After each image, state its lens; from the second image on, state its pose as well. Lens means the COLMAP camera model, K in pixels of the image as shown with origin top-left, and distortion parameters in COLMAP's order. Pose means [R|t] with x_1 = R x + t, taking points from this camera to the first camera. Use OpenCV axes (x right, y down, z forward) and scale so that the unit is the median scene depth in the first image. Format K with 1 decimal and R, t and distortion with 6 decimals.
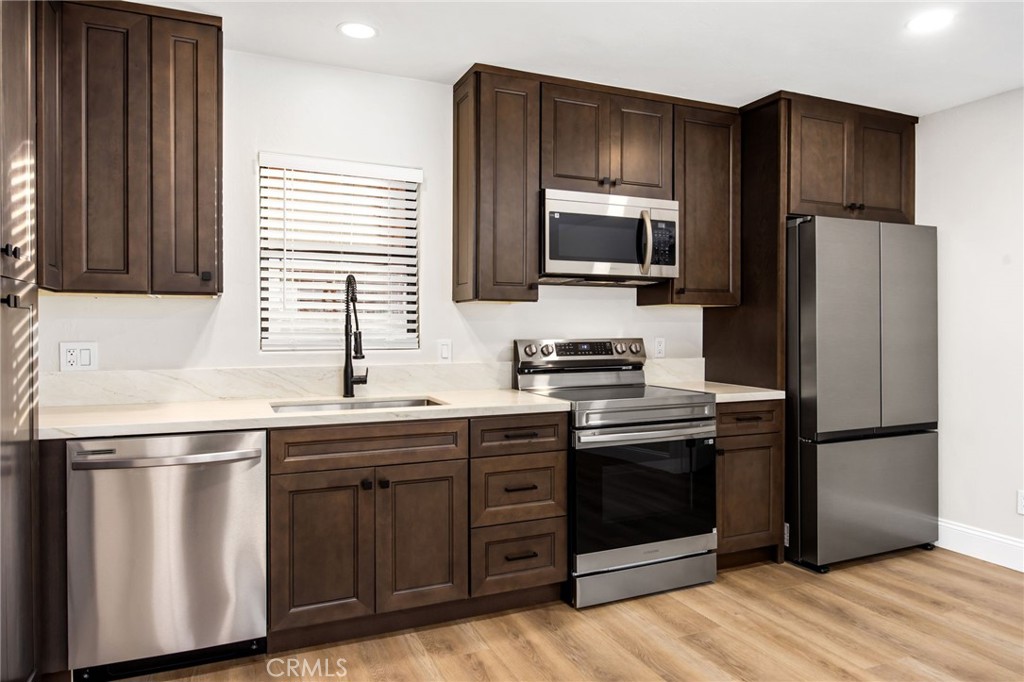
lens RADIAL K [[657.2, 0, 511.2], [0, 657.2, 337.6], [0, 0, 1]] dist [0.023695, -0.005134]
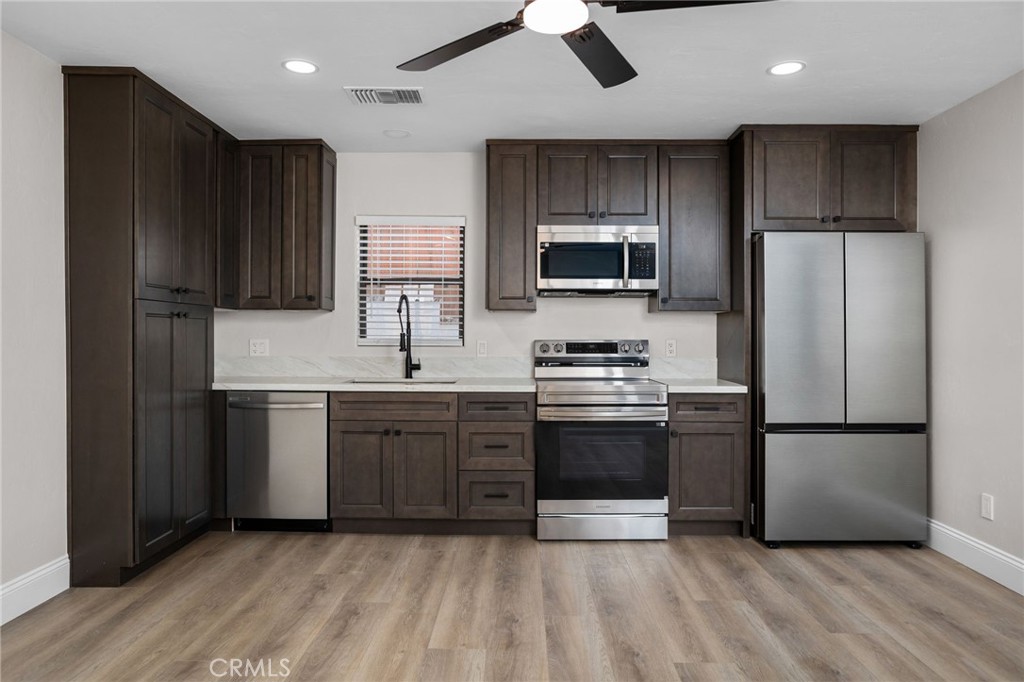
lens RADIAL K [[657.2, 0, 513.7], [0, 657.2, 339.6], [0, 0, 1]] dist [0.023695, -0.005134]
pose [[0.905549, 0.005254, -0.424210, 0.566766], [-0.009824, 0.999915, -0.008586, 0.015143], [0.424129, 0.011942, 0.905523, -0.214660]]
